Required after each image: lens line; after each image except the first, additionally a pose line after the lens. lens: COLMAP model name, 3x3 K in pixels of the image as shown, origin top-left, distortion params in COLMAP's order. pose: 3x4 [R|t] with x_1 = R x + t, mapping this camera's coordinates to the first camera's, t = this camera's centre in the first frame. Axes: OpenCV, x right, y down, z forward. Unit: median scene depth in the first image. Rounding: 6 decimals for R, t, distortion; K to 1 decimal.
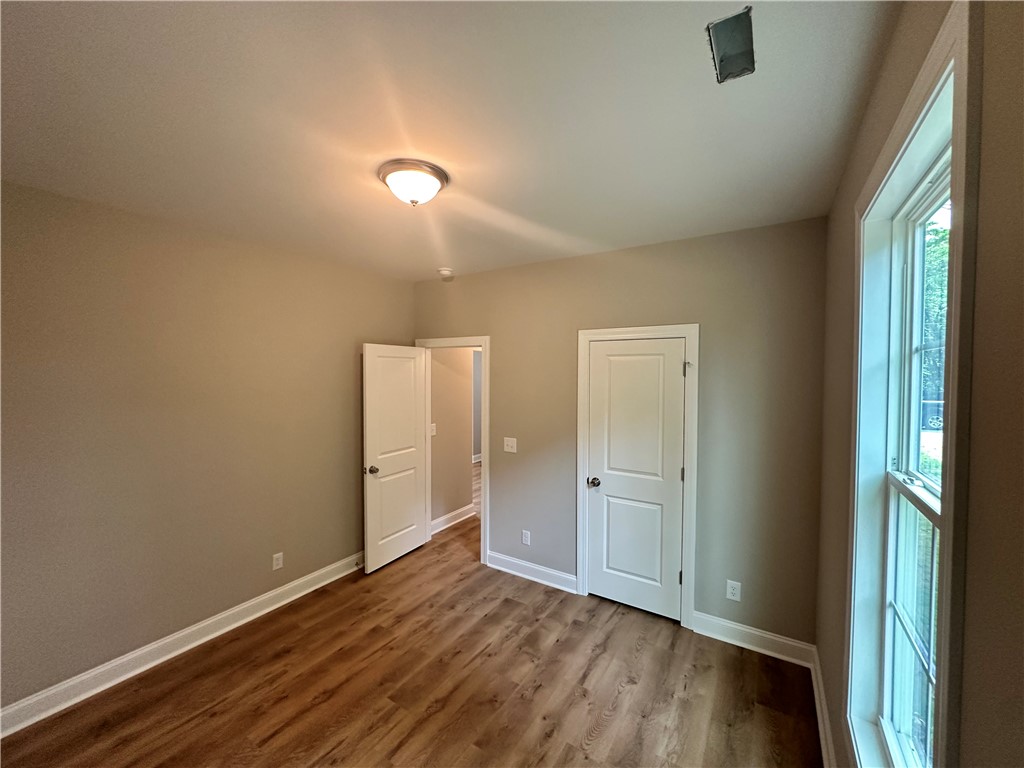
lens RADIAL K [[406.8, 0, 512.0], [0, 406.8, 384.0], [0, 0, 1]] dist [-0.005029, 0.000465]
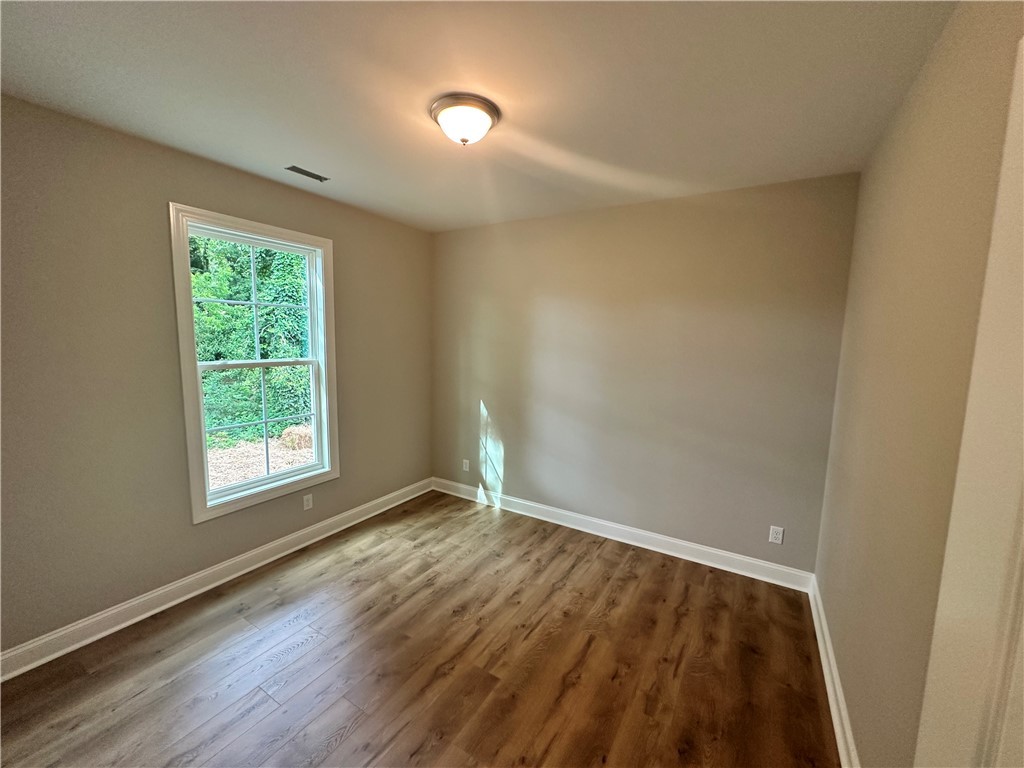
lens RADIAL K [[406.8, 0, 512.0], [0, 406.8, 384.0], [0, 0, 1]] dist [-0.005029, 0.000465]
pose [[-0.999459, -0.020343, -0.025829, -0.280540], [-0.023864, 0.989244, 0.144313, -0.000860], [0.022615, 0.144851, -0.989195, 1.691697]]
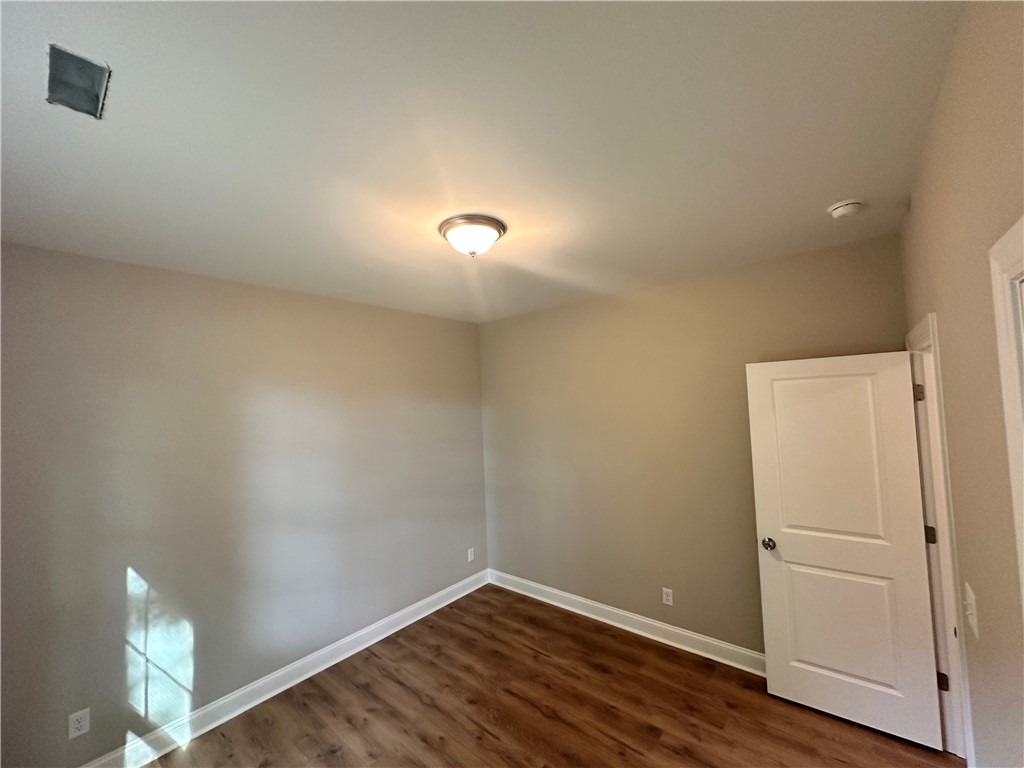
lens RADIAL K [[406.8, 0, 512.0], [0, 406.8, 384.0], [0, 0, 1]] dist [-0.005029, 0.000465]
pose [[-0.132595, -0.041571, -0.990298, 0.619799], [0.010344, 0.999008, -0.043321, -0.054003], [0.991116, -0.015988, -0.132033, 1.001440]]
